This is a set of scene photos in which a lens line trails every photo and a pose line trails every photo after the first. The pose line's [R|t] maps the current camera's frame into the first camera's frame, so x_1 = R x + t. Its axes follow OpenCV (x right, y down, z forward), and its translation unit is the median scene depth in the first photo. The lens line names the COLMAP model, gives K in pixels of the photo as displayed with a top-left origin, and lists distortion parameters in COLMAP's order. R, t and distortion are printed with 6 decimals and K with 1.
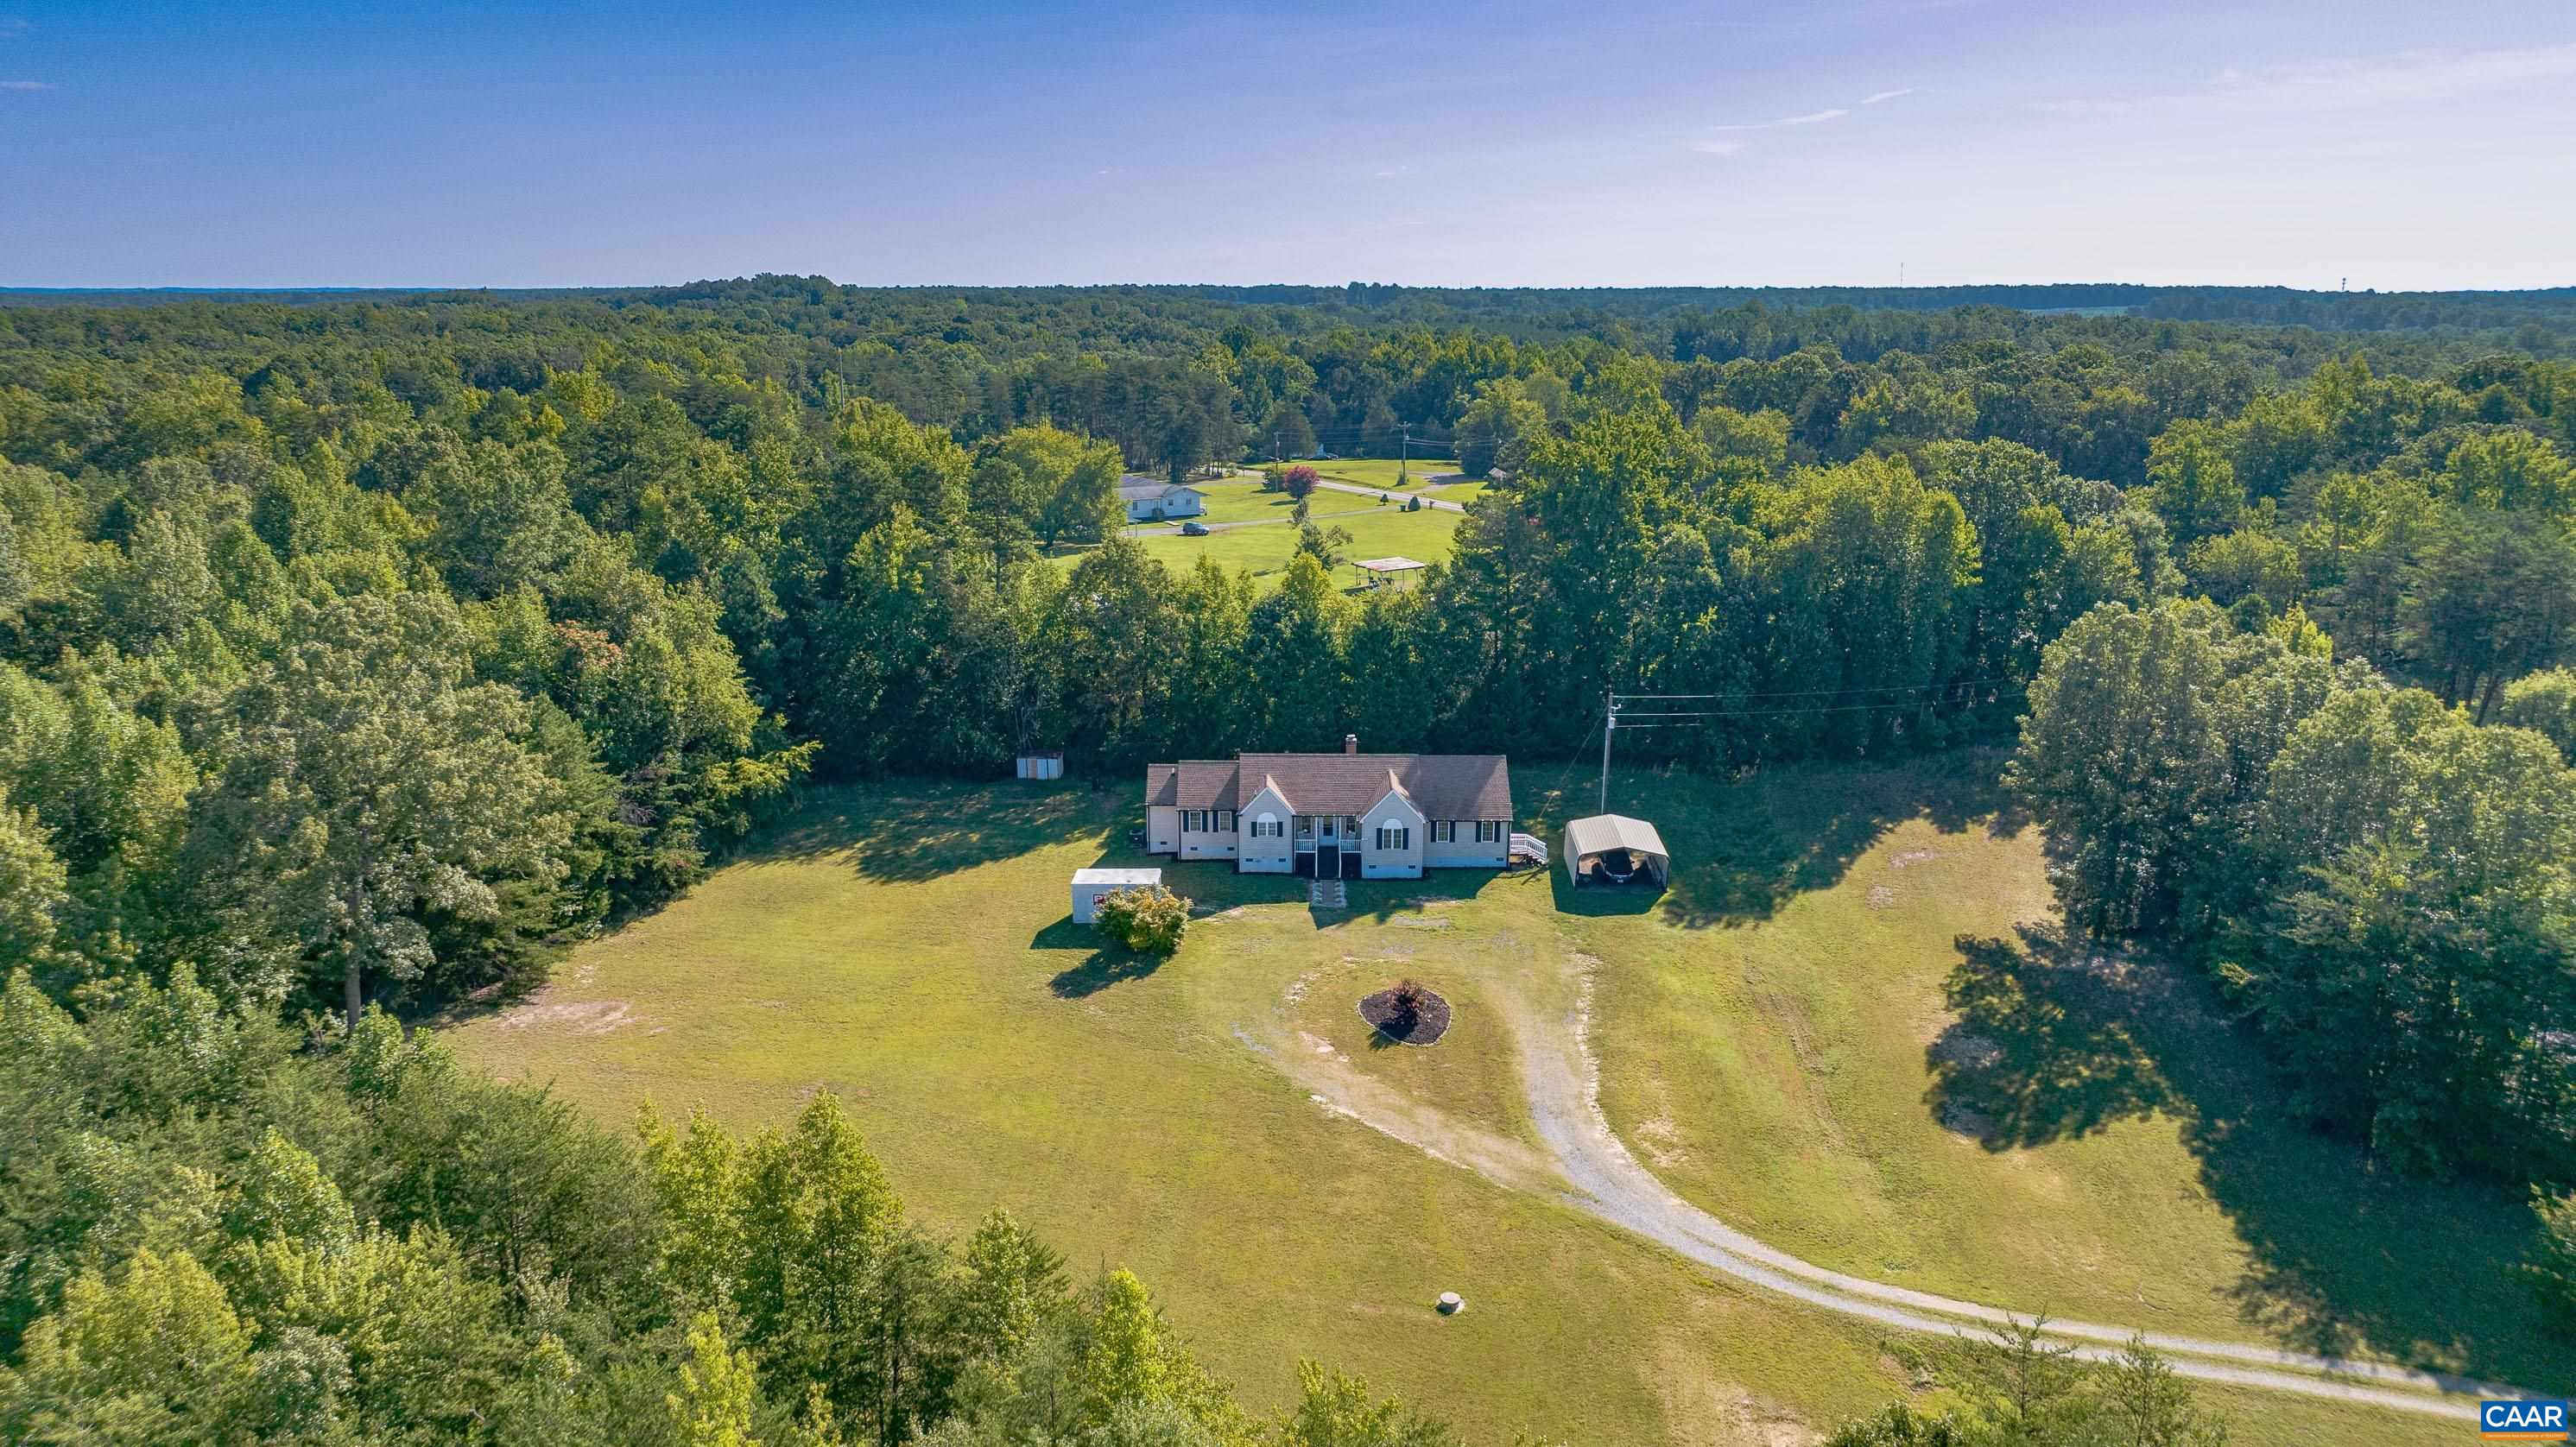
lens RADIAL K [[1797.8, 0, 1322.8], [0, 1797.8, 725.5], [0, 0, 1]] dist [-0.007390, -0.002137]
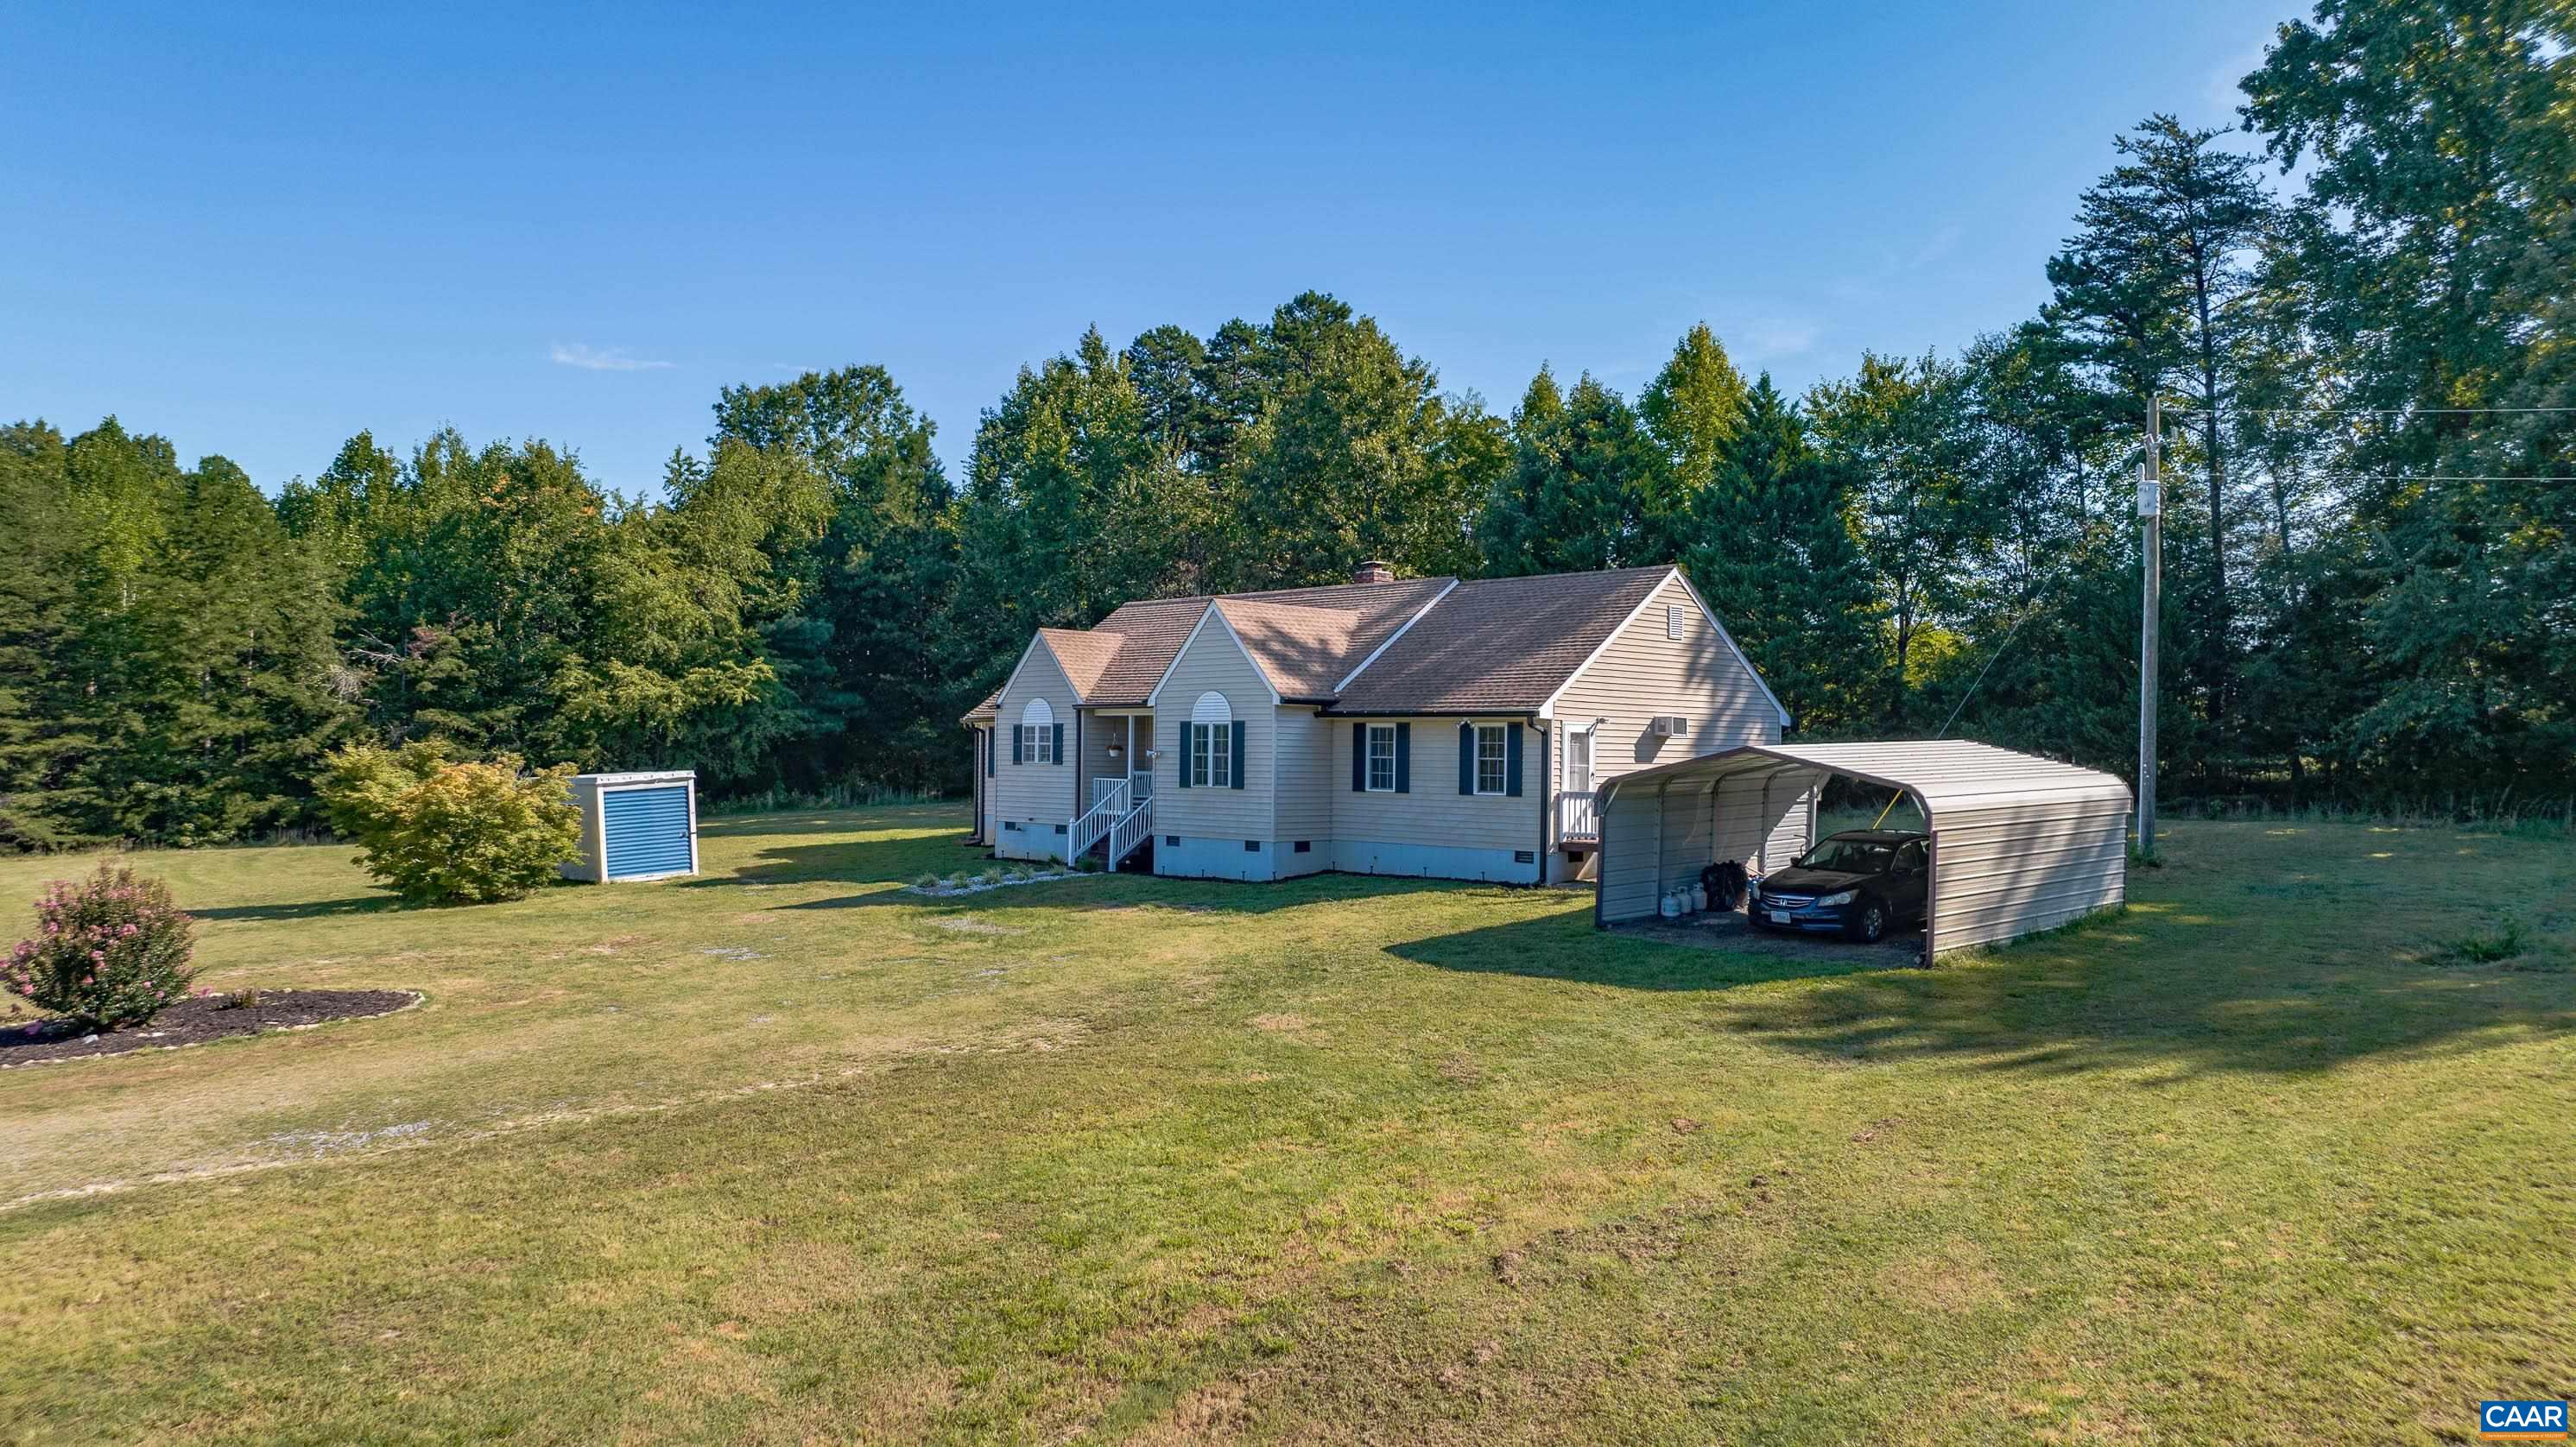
lens RADIAL K [[1797.8, 0, 1322.8], [0, 1797.8, 725.5], [0, 0, 1]] dist [-0.007390, -0.002137]
pose [[0.700587, -0.010238, -0.713493, 0.289489], [-0.174119, 0.967219, -0.184849, 0.115096], [0.691997, 0.253736, 0.675839, 0.780734]]
